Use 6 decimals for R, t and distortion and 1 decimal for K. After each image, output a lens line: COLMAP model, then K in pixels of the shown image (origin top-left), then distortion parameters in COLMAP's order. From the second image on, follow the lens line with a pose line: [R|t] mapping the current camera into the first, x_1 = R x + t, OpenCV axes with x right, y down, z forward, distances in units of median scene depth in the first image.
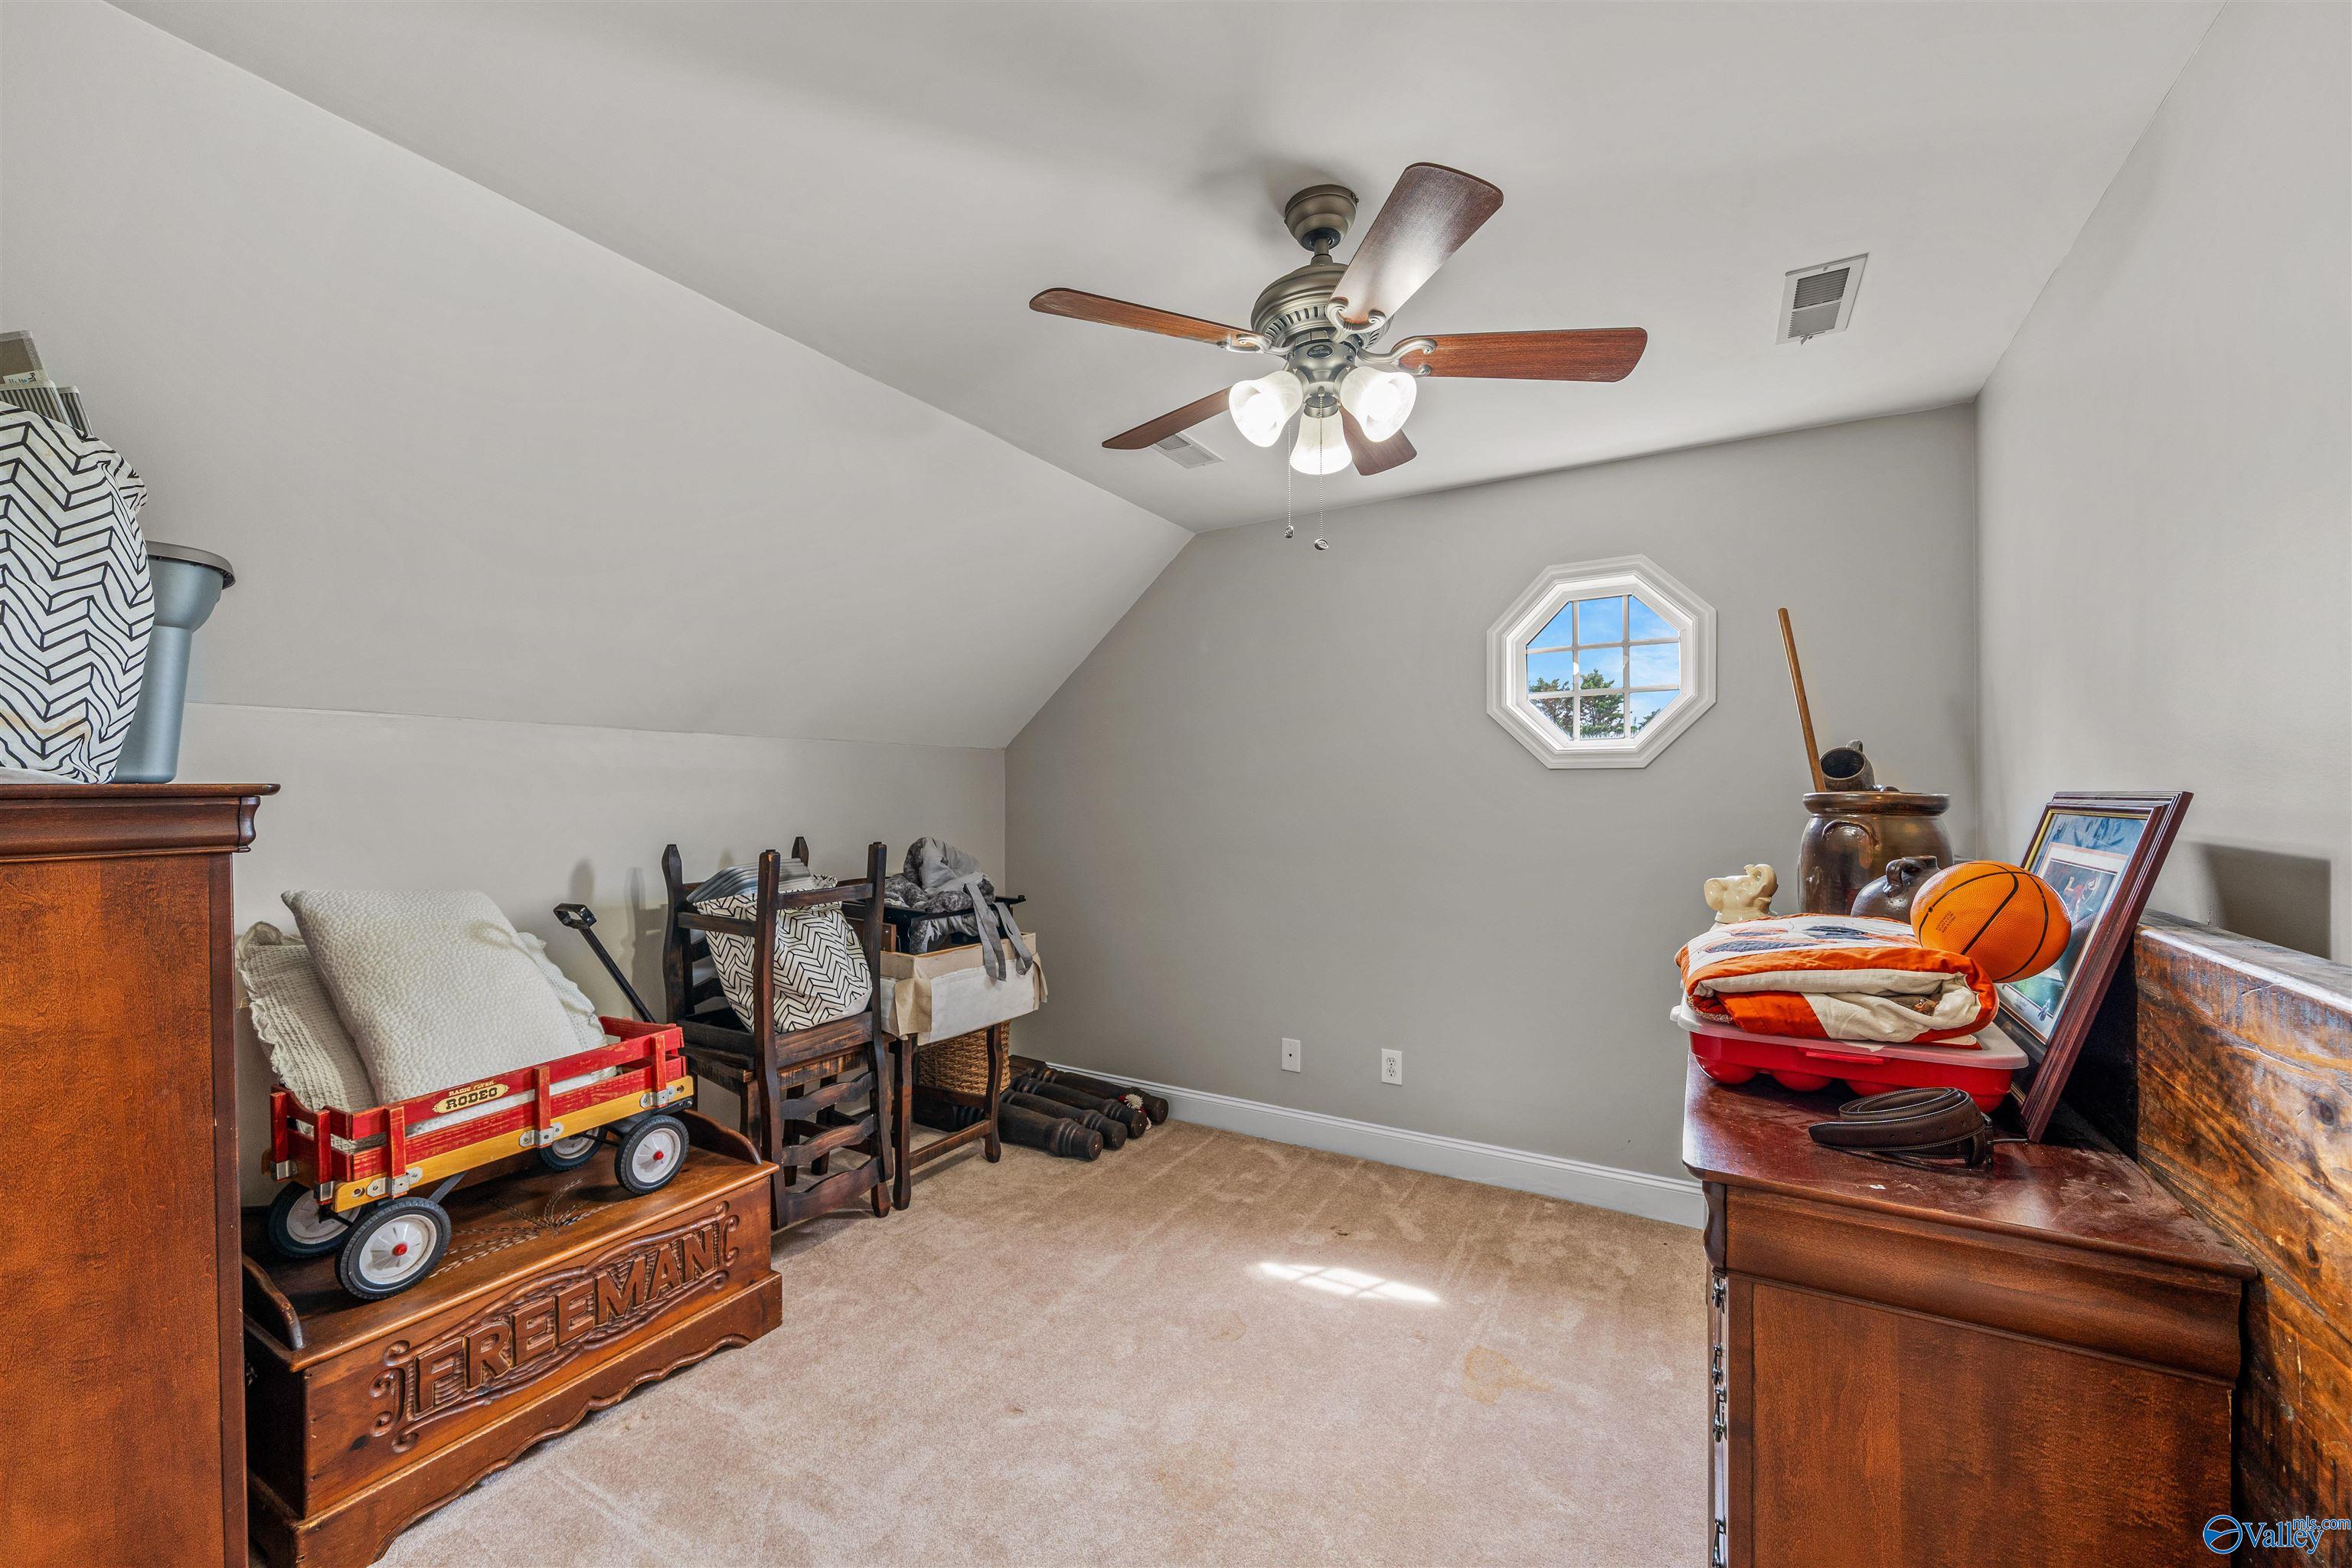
lens RADIAL K [[935.8, 0, 1174.7], [0, 935.8, 792.6], [0, 0, 1]] dist [-0.004253, 0.000104]
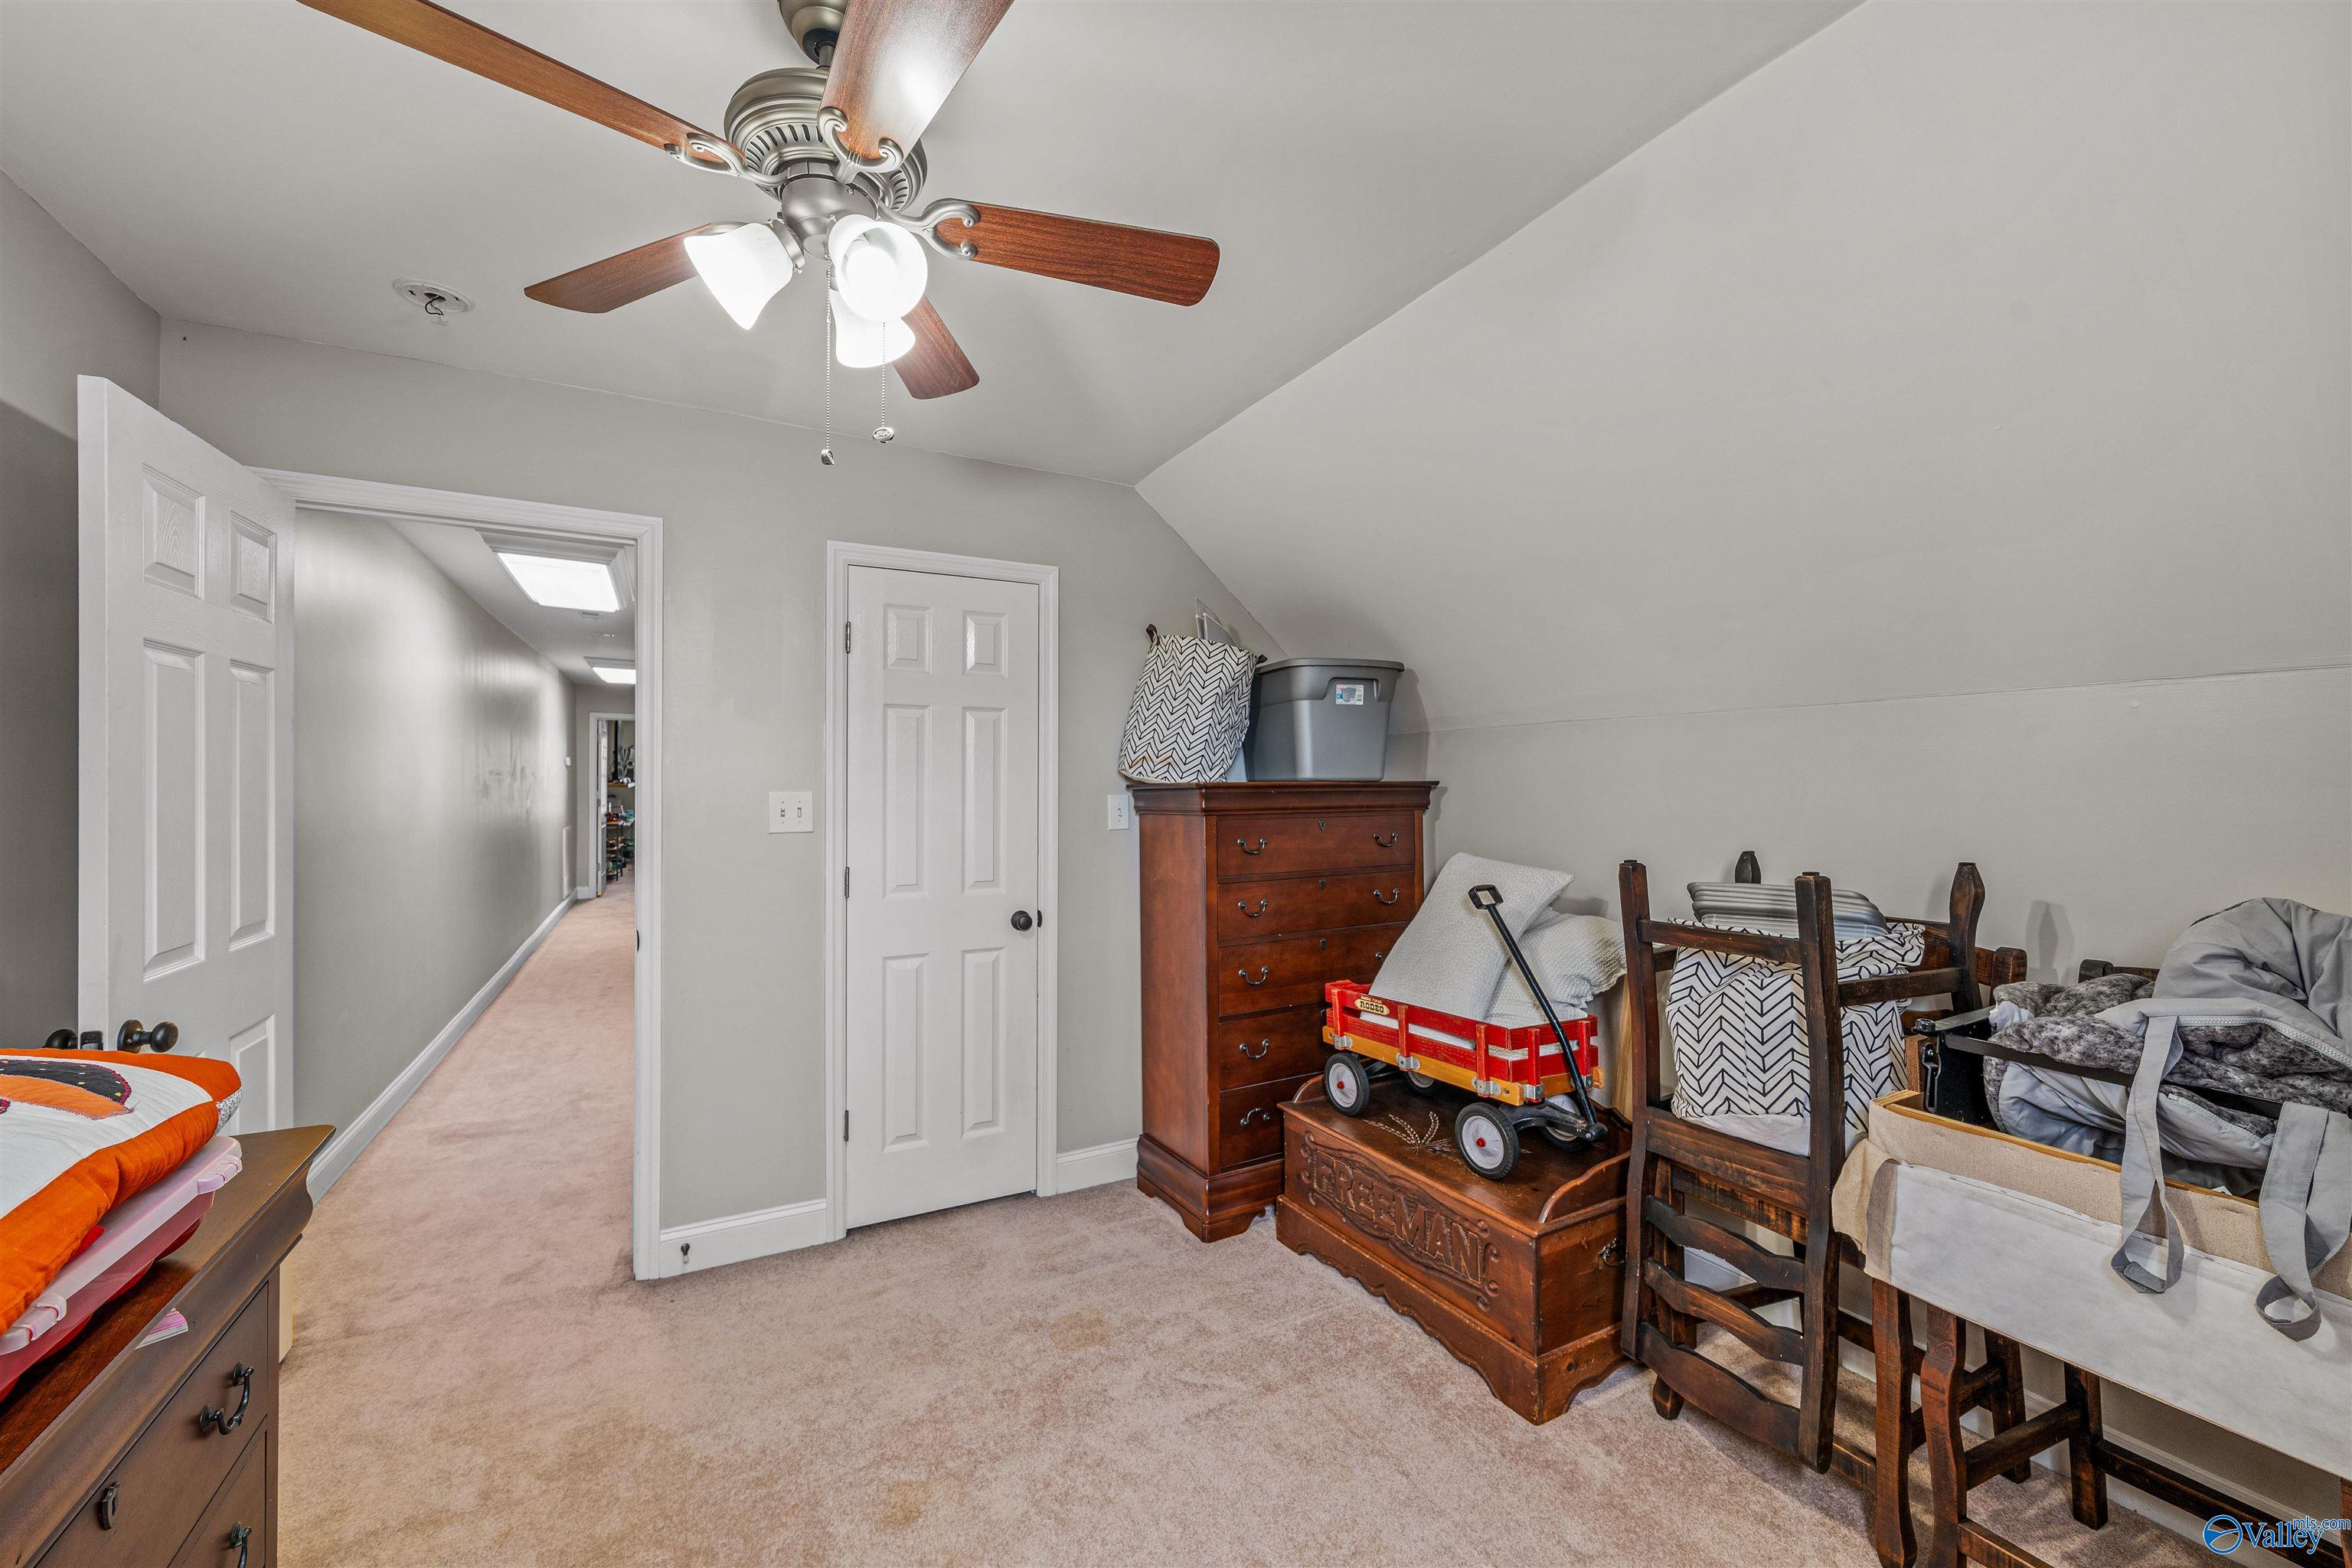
lens RADIAL K [[935.8, 0, 1175.5], [0, 935.8, 768.6], [0, 0, 1]] dist [-0.004253, 0.000104]
pose [[-0.520560, -0.001768, -0.853823, 0.546825], [0.002588, 0.999990, -0.003649, -0.021526], [0.853821, -0.004109, -0.520550, 1.370323]]
